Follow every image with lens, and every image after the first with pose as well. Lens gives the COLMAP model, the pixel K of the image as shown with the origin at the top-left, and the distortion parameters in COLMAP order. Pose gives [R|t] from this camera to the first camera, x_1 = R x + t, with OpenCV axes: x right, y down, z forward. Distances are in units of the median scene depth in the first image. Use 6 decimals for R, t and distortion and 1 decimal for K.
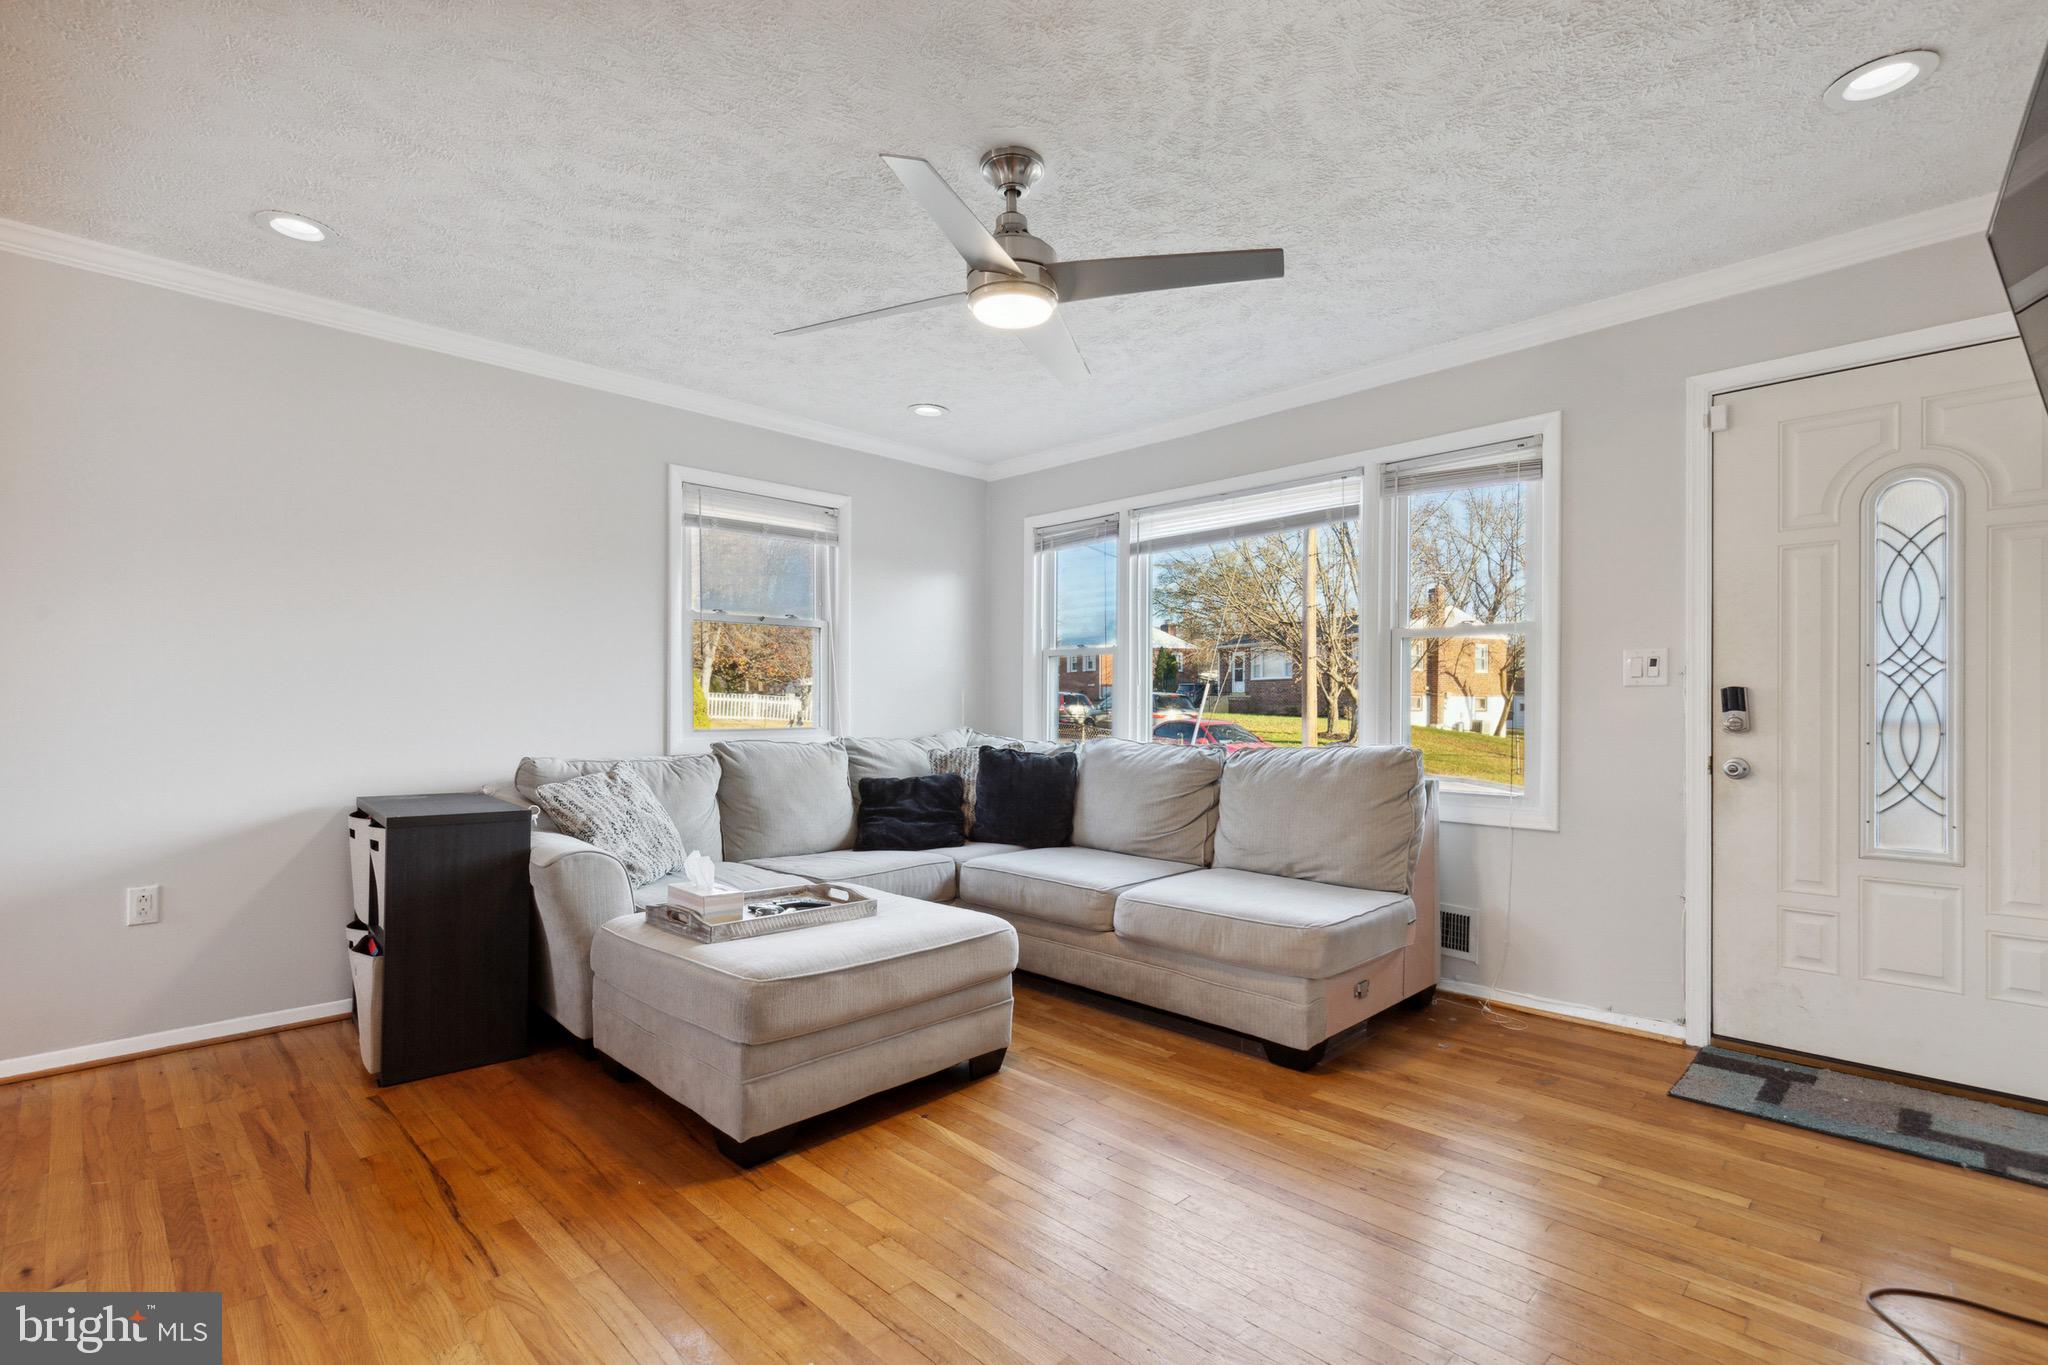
lens RADIAL K [[936.9, 0, 1025.5], [0, 936.9, 697.7], [0, 0, 1]] dist [0.003455, 0.000107]
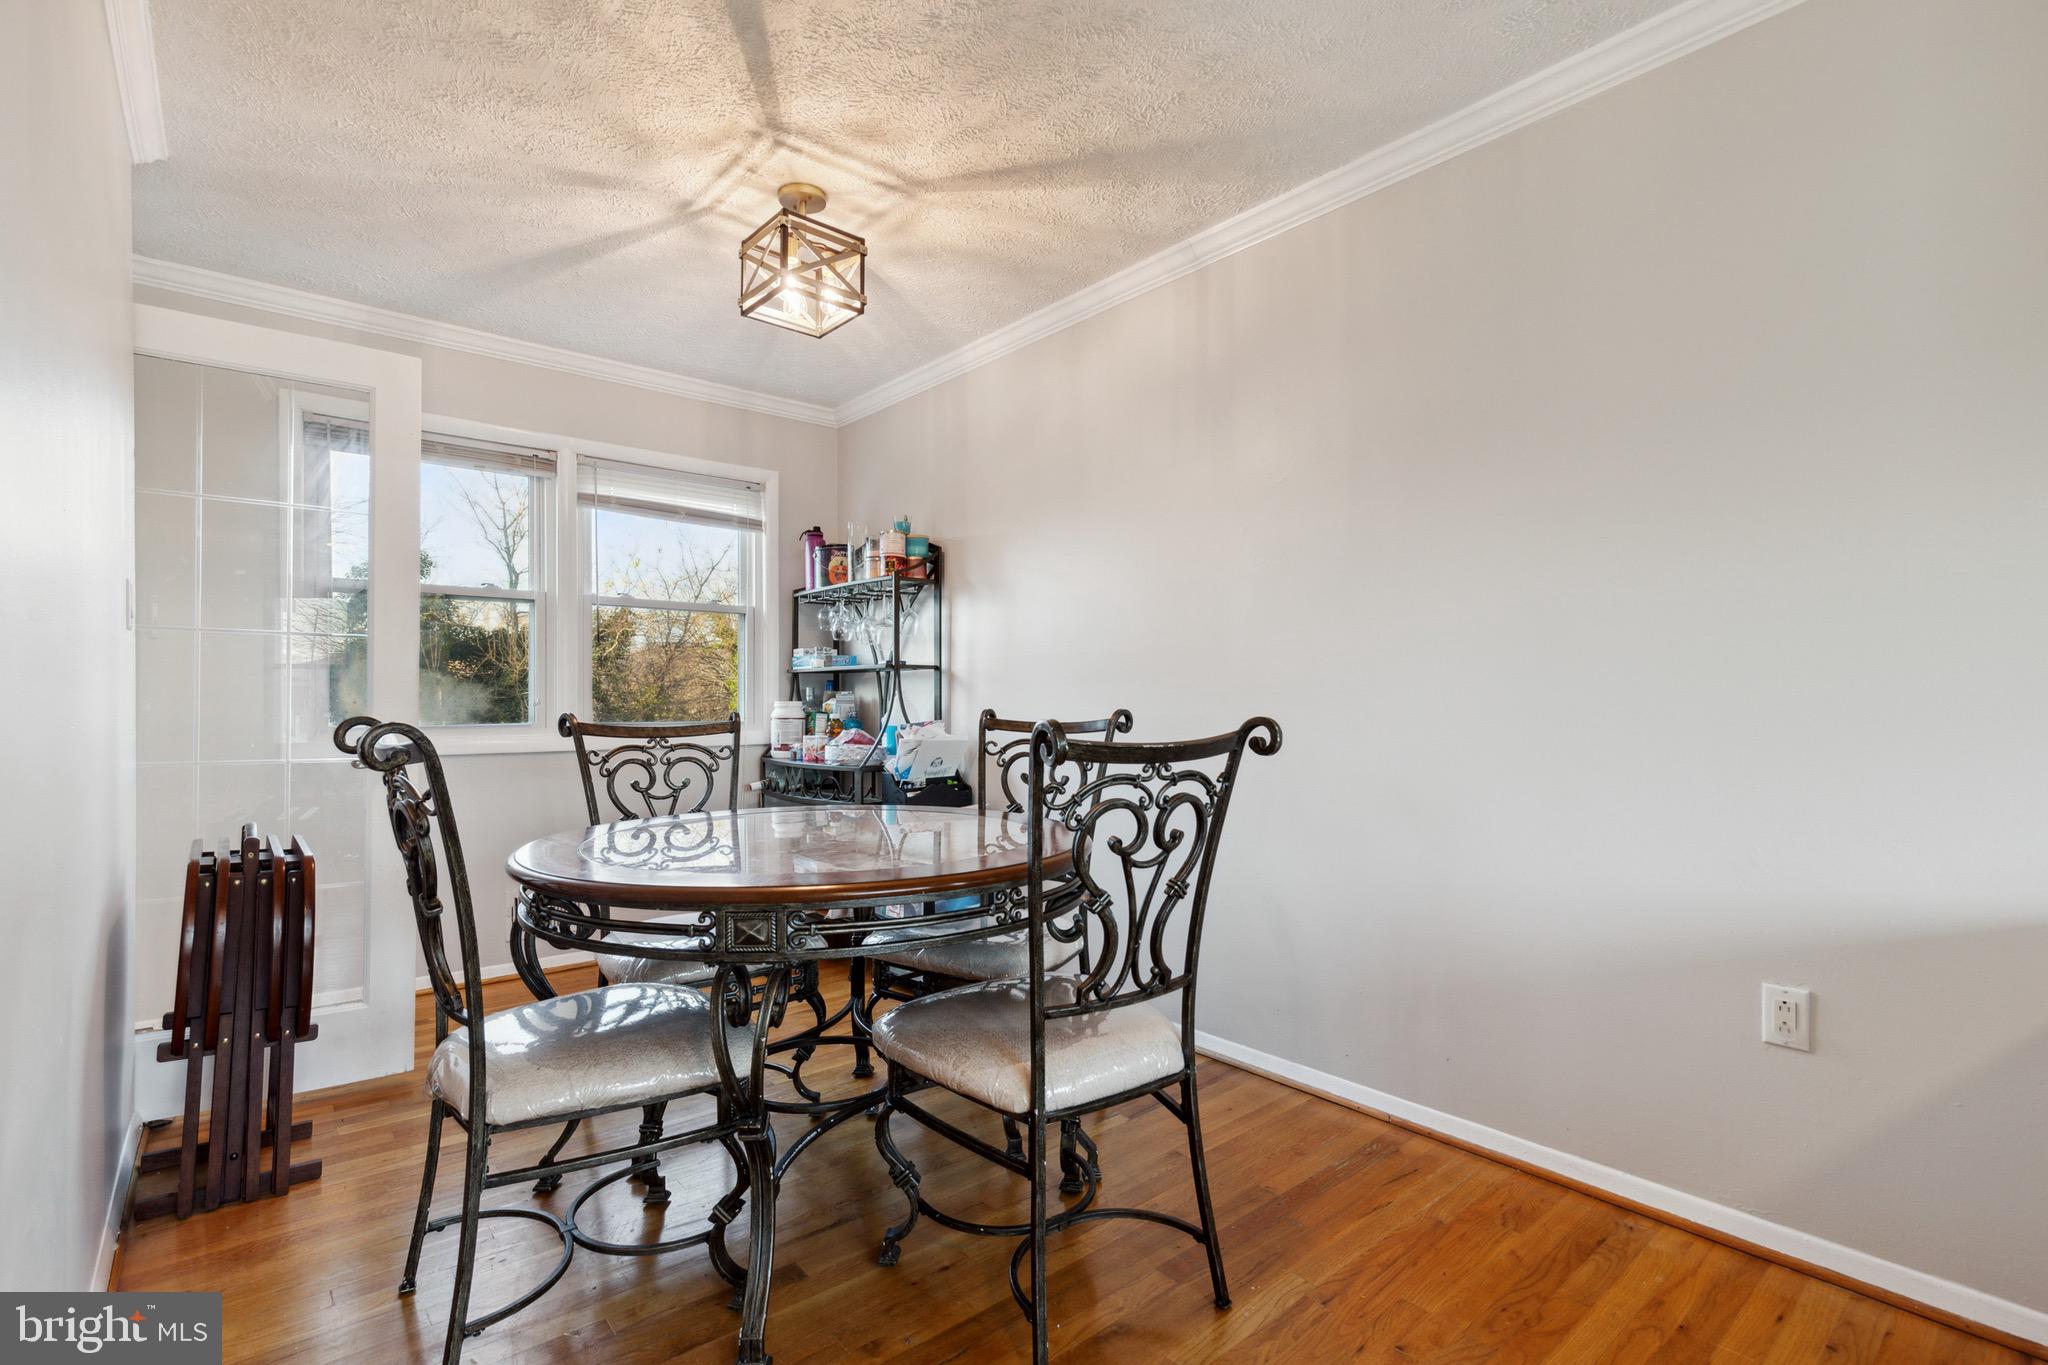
lens RADIAL K [[936.9, 0, 1025.2], [0, 936.9, 683.6], [0, 0, 1]] dist [0.003455, 0.000107]
pose [[-0.080878, -0.022422, -0.996472, -0.265860], [0.008468, 0.999695, -0.023182, 0.008261], [0.996688, -0.010313, -0.080664, 0.545761]]
